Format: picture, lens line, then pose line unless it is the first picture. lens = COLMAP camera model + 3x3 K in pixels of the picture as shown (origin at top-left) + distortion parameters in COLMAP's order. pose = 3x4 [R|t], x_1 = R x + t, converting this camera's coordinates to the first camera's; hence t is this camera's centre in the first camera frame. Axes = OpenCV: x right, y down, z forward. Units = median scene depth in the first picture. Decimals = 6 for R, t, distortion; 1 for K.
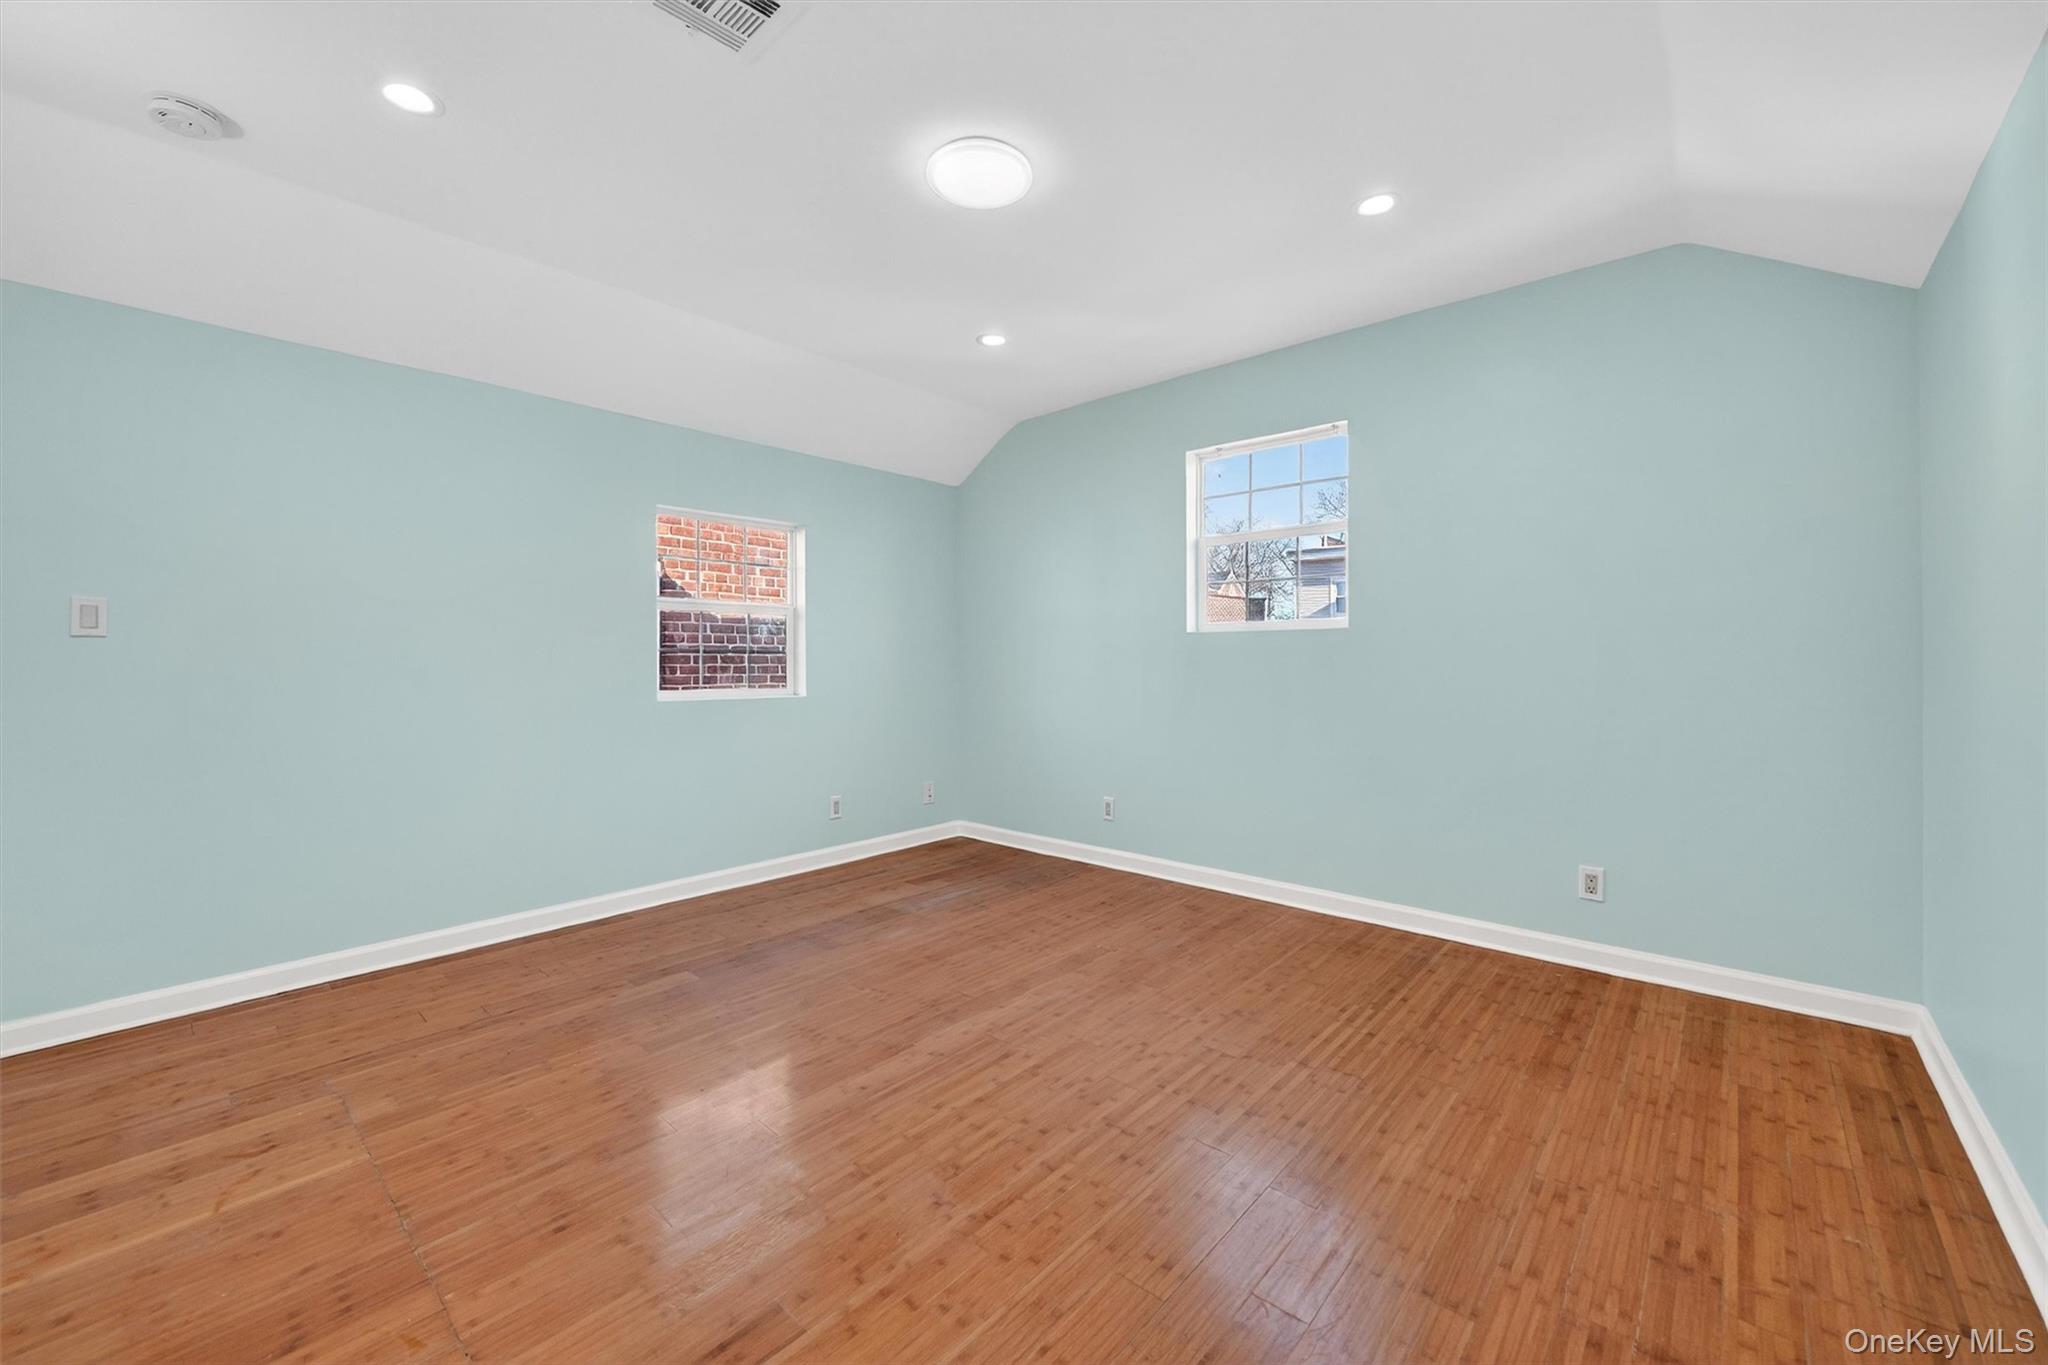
lens RADIAL K [[800.7, 0, 1025.9], [0, 800.7, 686.3], [0, 0, 1]] dist [-0.002595, -0.000400]
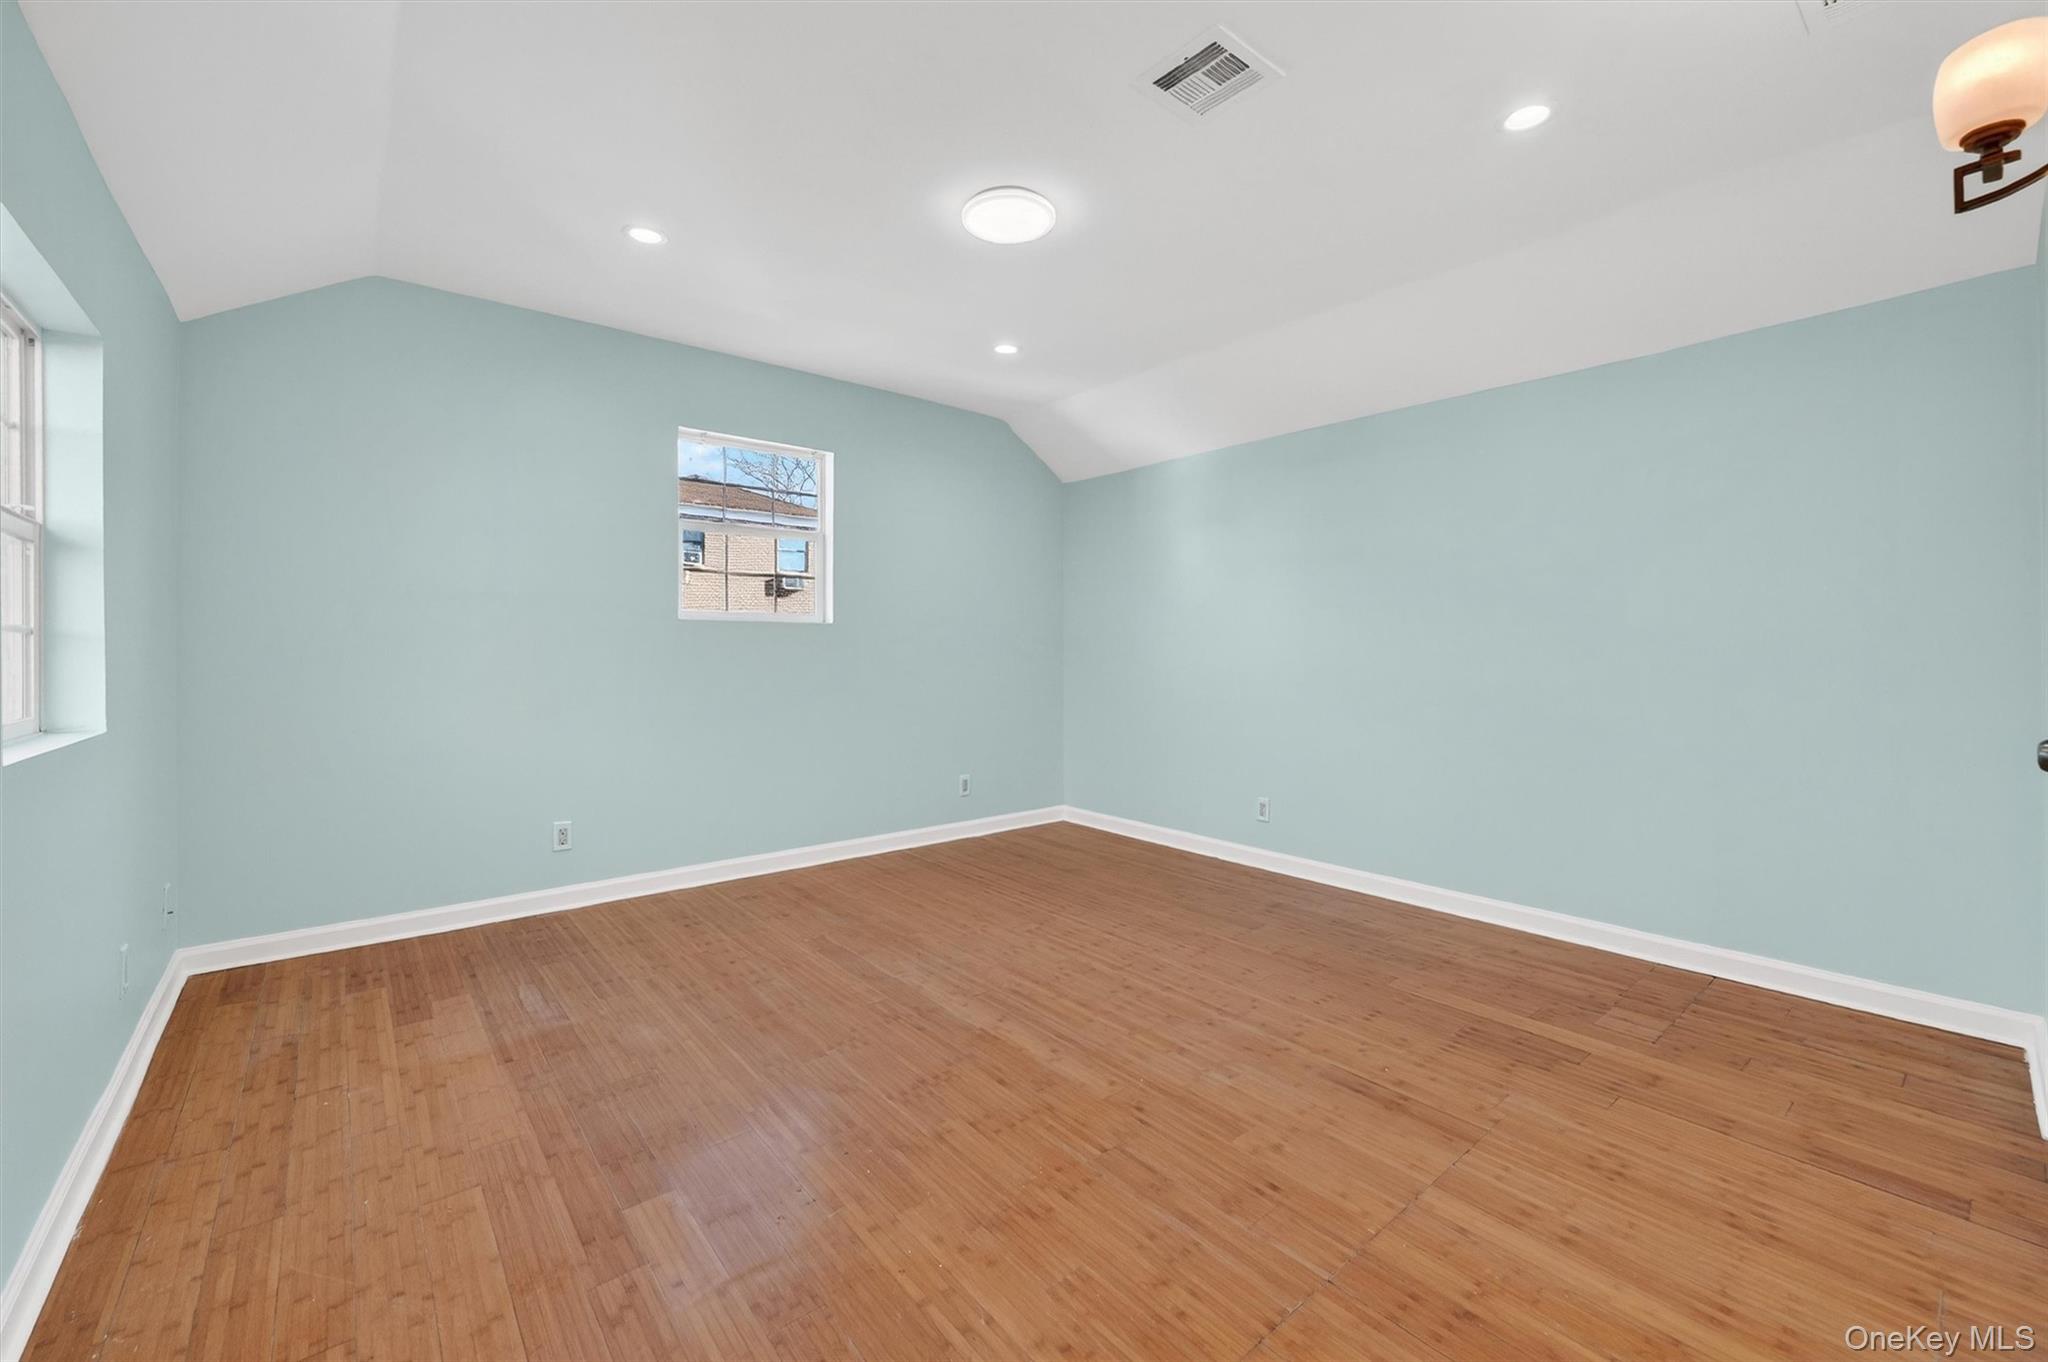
lens RADIAL K [[813.9, 0, 1027.3], [0, 813.9, 665.3], [0, 0, 1]] dist [-0.003011, 0.000231]
pose [[0.148042, -0.017843, 0.988820, -0.992070], [0.031644, 0.999411, 0.013296, -0.018063], [-0.988475, 0.029322, 0.148520, 0.676148]]
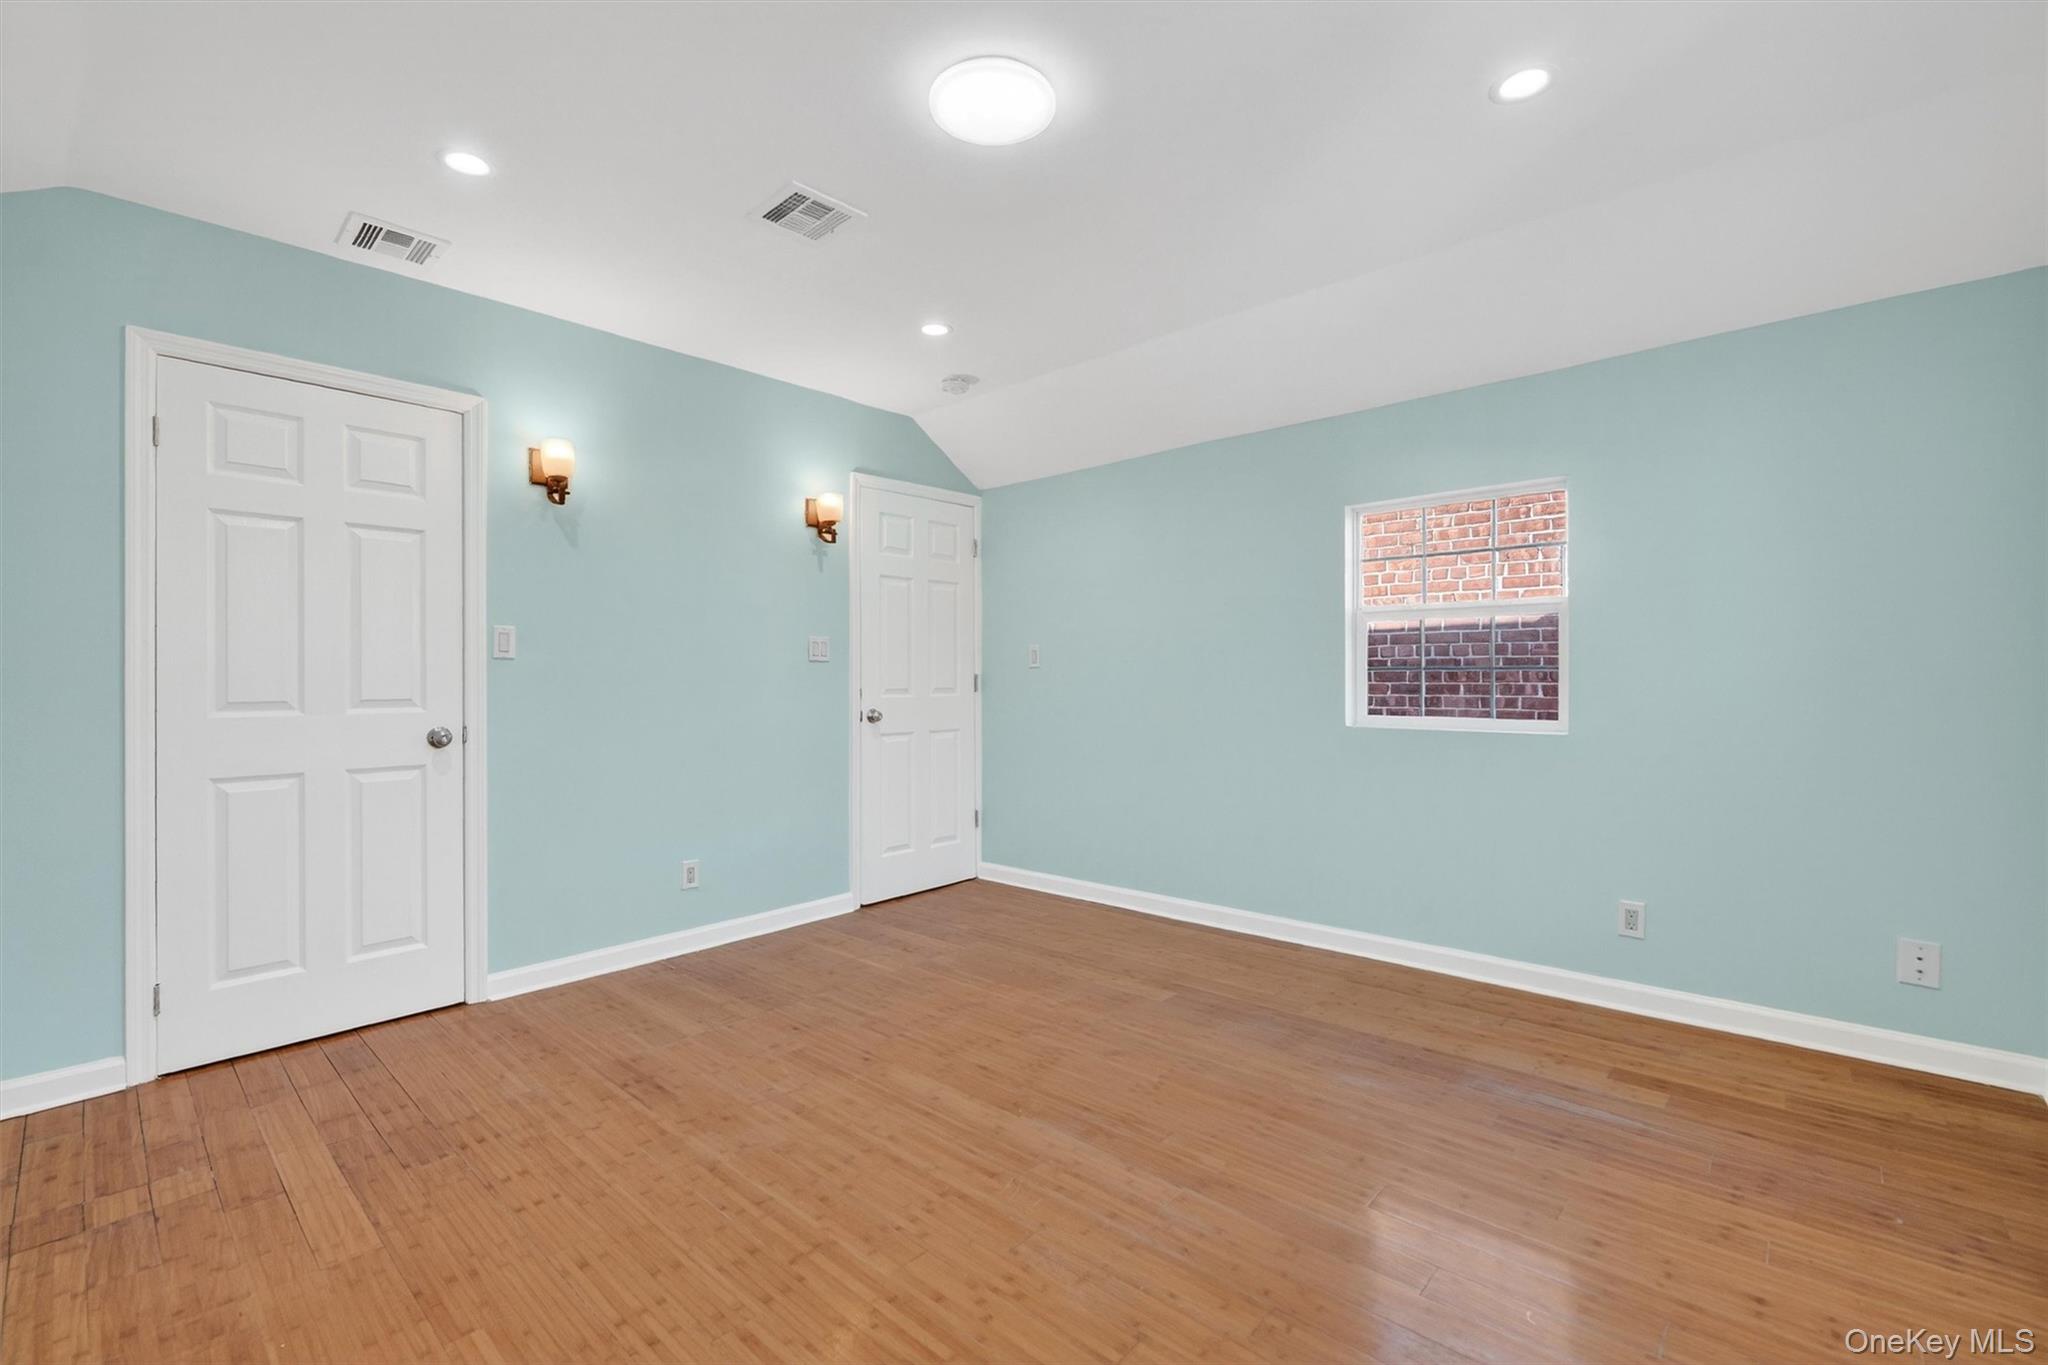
lens RADIAL K [[909.5, 0, 1024.1], [0, 909.5, 674.2], [0, 0, 1]] dist [-0.002776, -0.000301]
pose [[-0.025618, -0.004079, -0.999663, 0.754977], [-0.026707, 0.999638, -0.003394, -0.032178], [0.999315, 0.026611, -0.025717, 0.886307]]
